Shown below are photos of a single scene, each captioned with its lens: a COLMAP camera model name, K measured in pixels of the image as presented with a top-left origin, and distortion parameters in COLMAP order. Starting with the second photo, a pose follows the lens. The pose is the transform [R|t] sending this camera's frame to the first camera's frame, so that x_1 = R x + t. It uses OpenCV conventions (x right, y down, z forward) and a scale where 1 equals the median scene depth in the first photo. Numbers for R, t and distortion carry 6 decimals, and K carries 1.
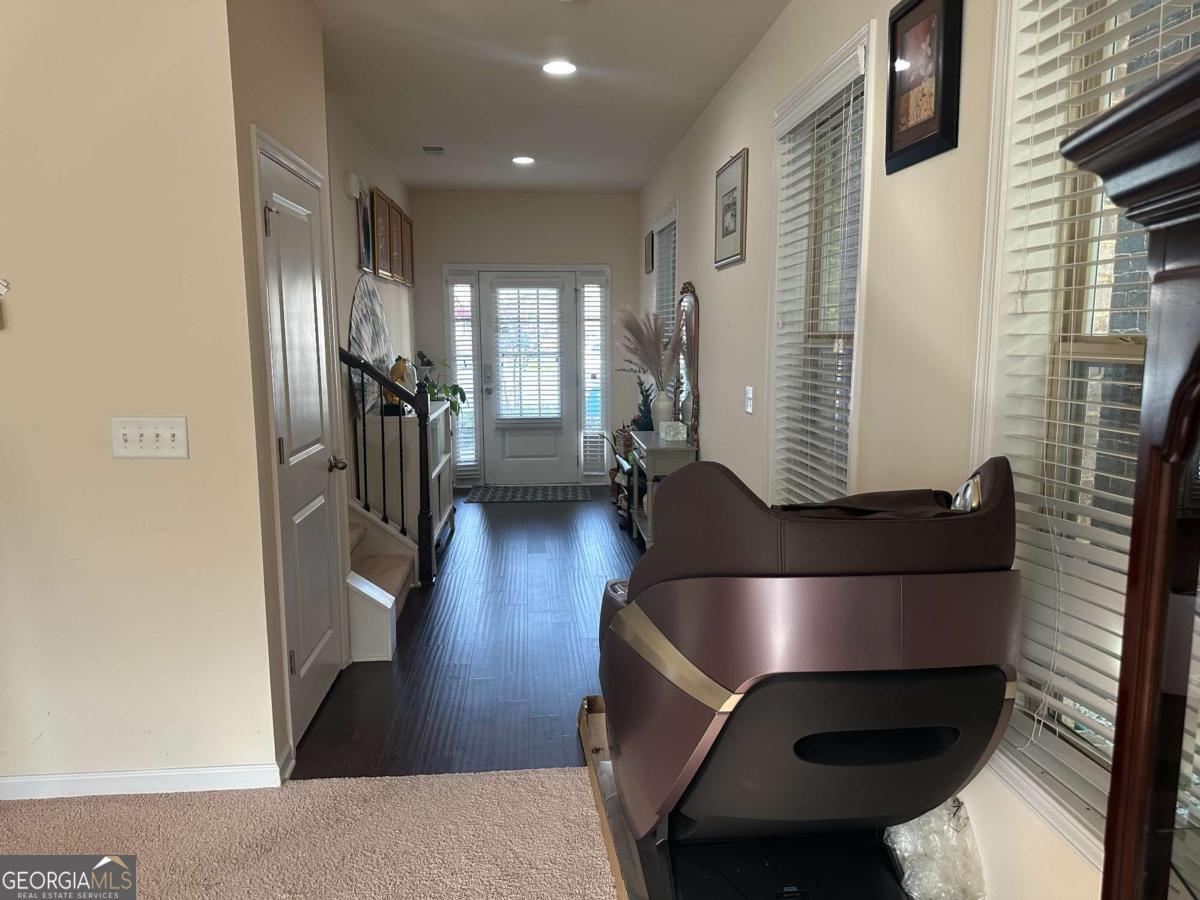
lens RADIAL K [[837.9, 0, 609.8], [0, 837.9, 474.6], [0, 0, 1]] dist [0.006367, -0.015953]
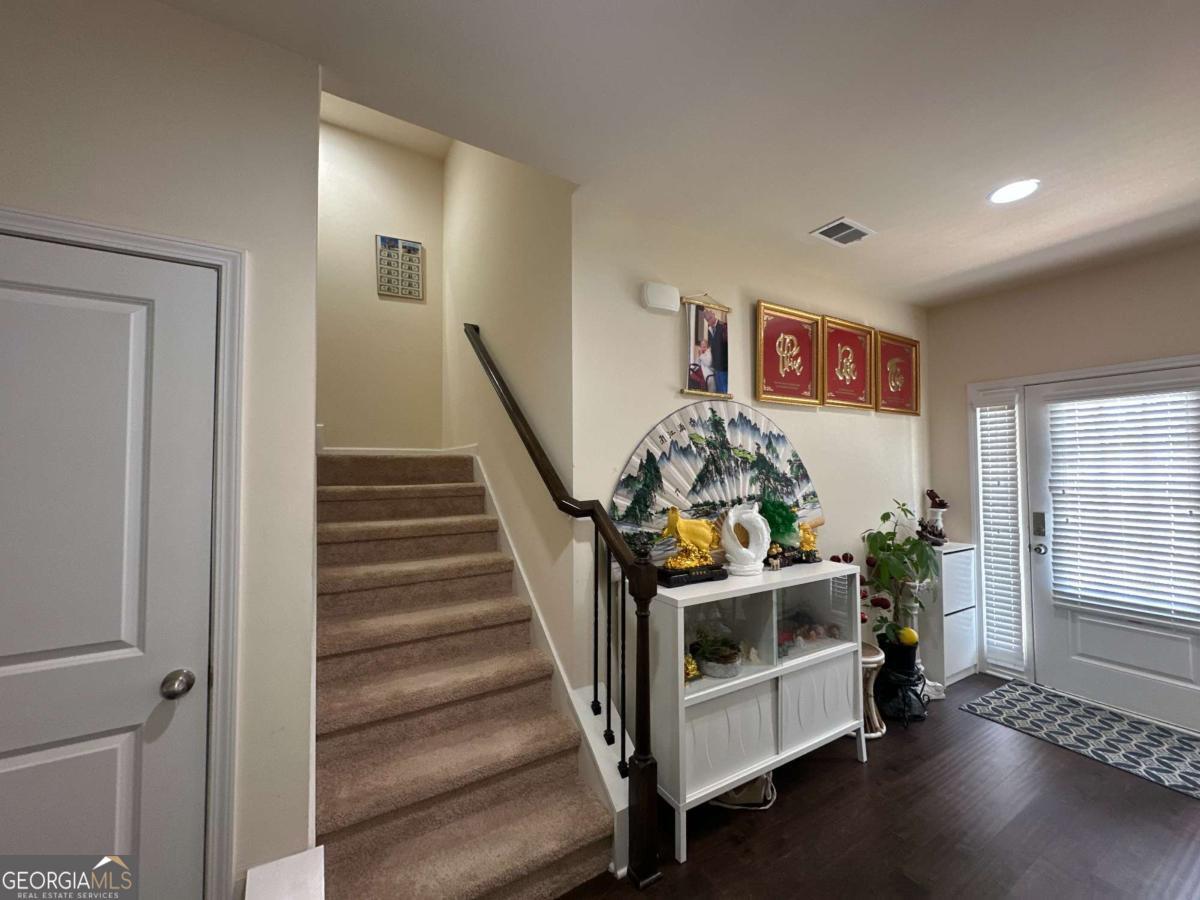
lens RADIAL K [[479.5, 0, 598.6], [0, 479.5, 448.7], [0, 0, 1]] dist [-0.003553, 0.000848]
pose [[0.433477, -0.033666, -0.900536, 0.059172], [-0.147748, 0.983125, -0.107873, -0.085943], [0.888970, 0.179813, 0.421188, 0.494388]]
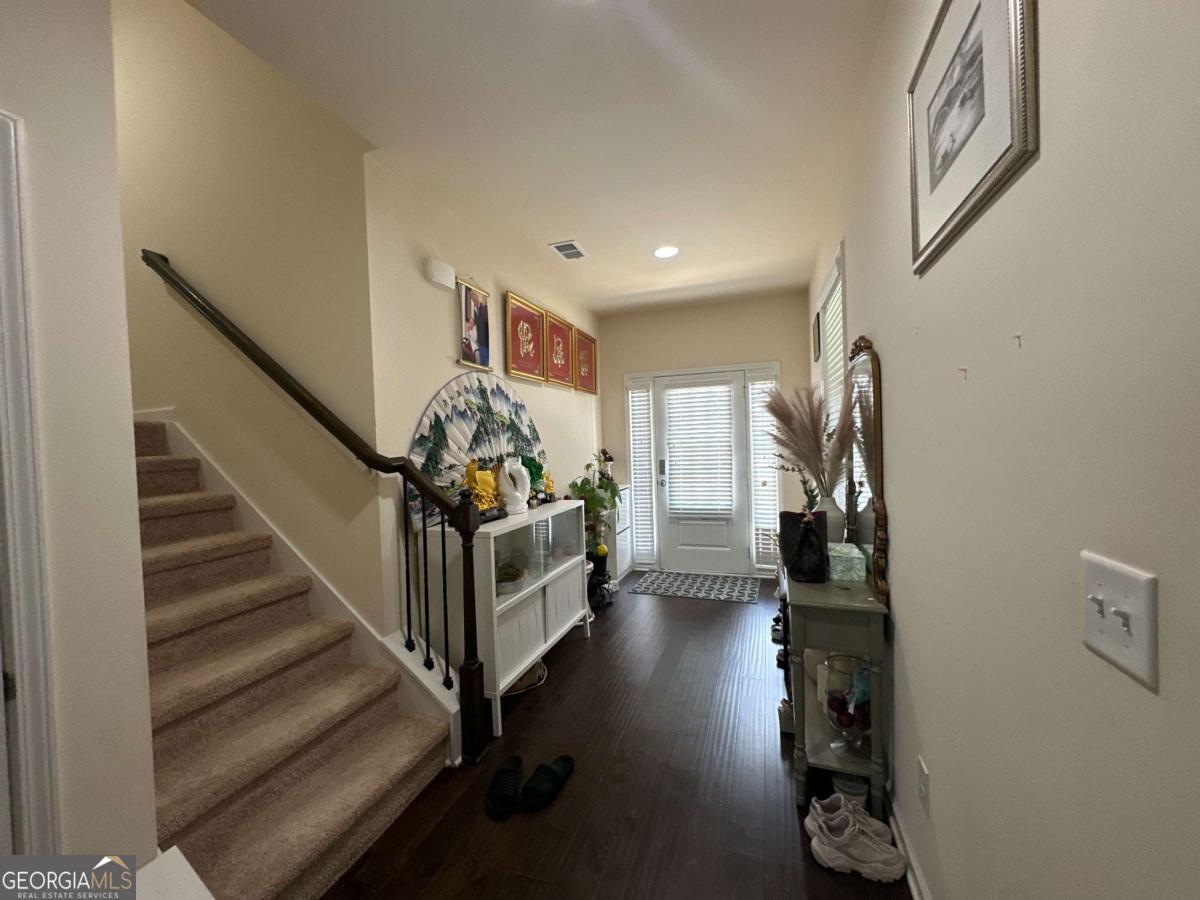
lens RADIAL K [[479.5, 0, 599.0], [0, 479.5, 449.4], [0, 0, 1]] dist [-0.003553, 0.000848]
pose [[0.908195, -0.019825, -0.418079, 0.042796], [-0.039876, 0.990236, -0.133579, -0.057233], [0.416644, 0.137986, 0.898536, 0.402070]]
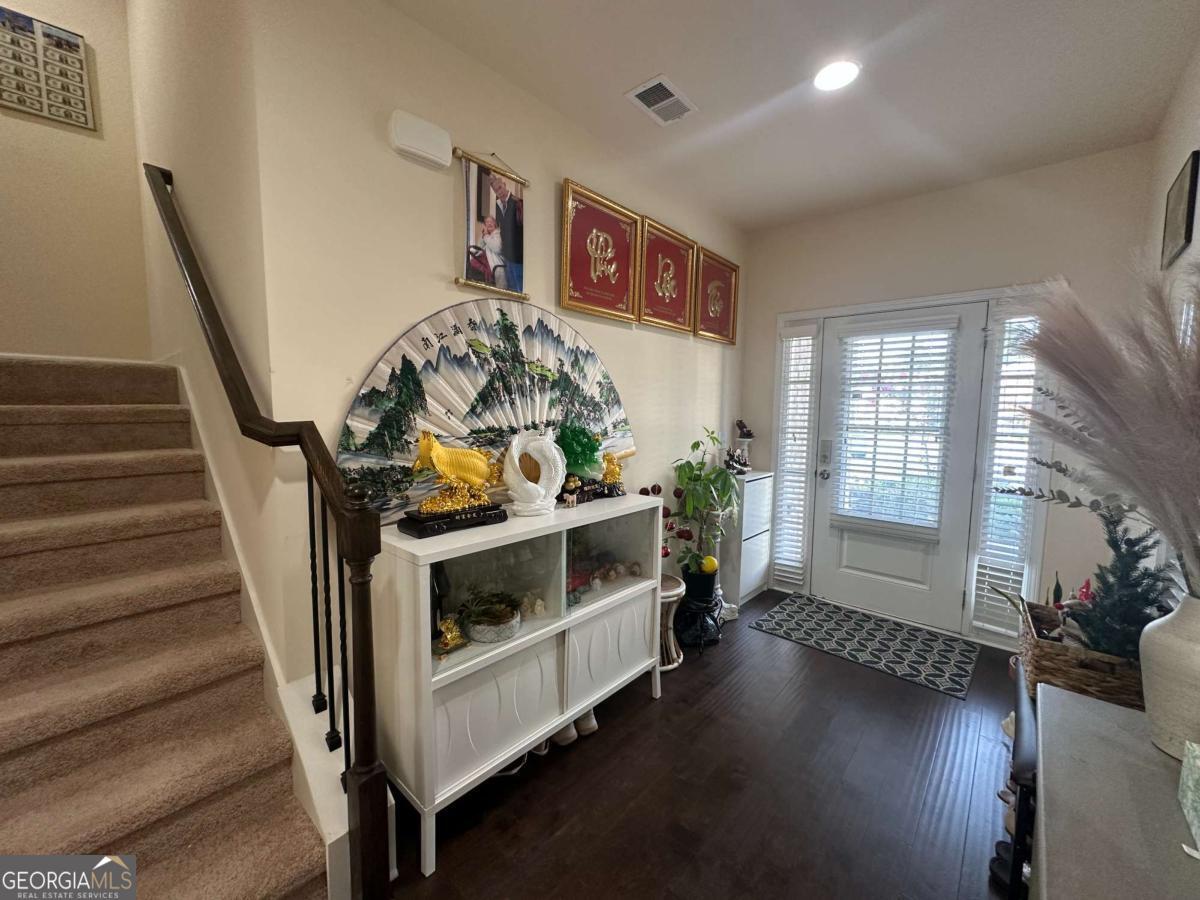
lens RADIAL K [[479.5, 0, 600.5], [0, 479.5, 449.5], [0, 0, 1]] dist [-0.003553, 0.000848]
pose [[0.686272, 0.075056, -0.723462, 0.027103], [-0.133862, 0.990704, -0.024199, -0.086214], [0.714920, 0.113451, 0.689940, 0.565658]]
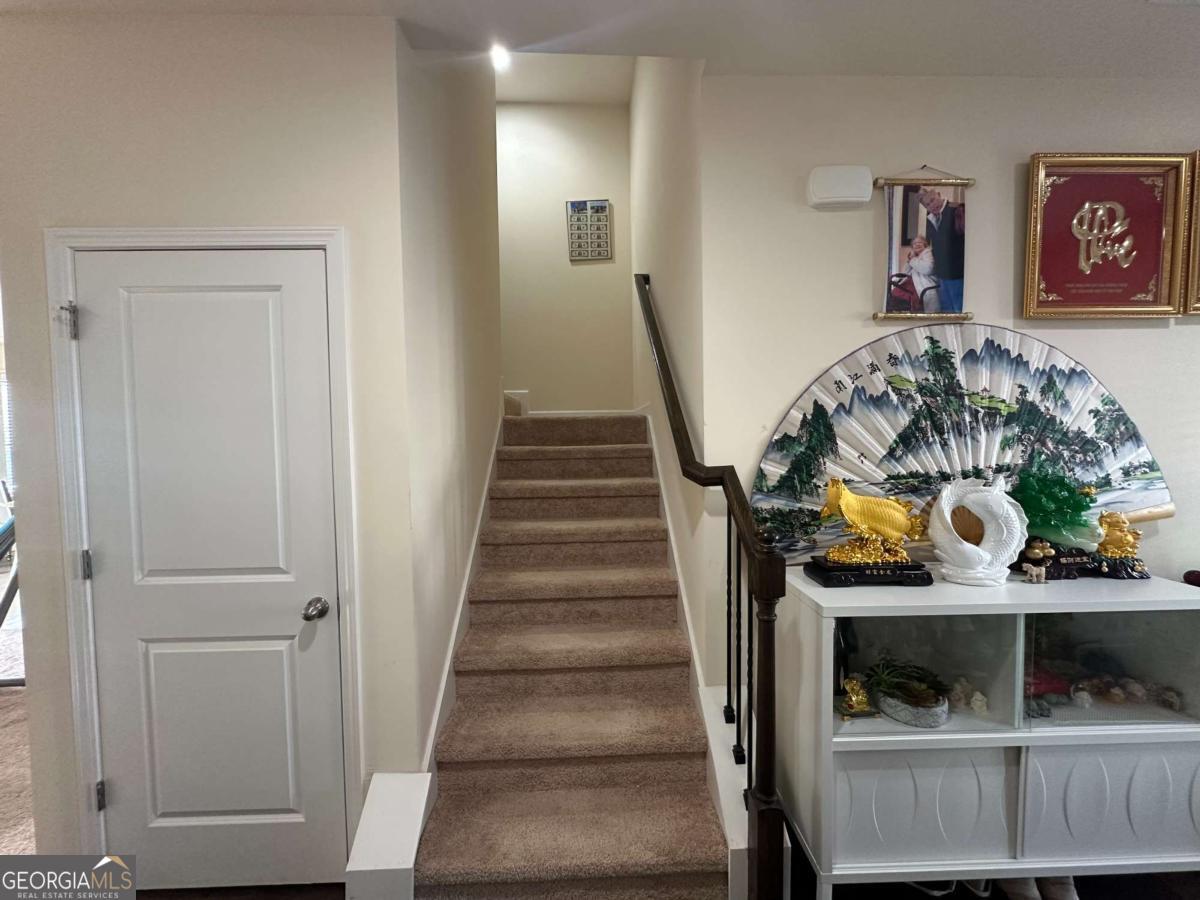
lens RADIAL K [[479.5, 0, 599.0], [0, 479.5, 449.1], [0, 0, 1]] dist [-0.003553, 0.000848]
pose [[-0.062271, 0.040737, -0.997228, 0.033427], [-0.153580, 0.986875, 0.049905, -0.095493], [0.986172, 0.156262, -0.055197, 0.564085]]
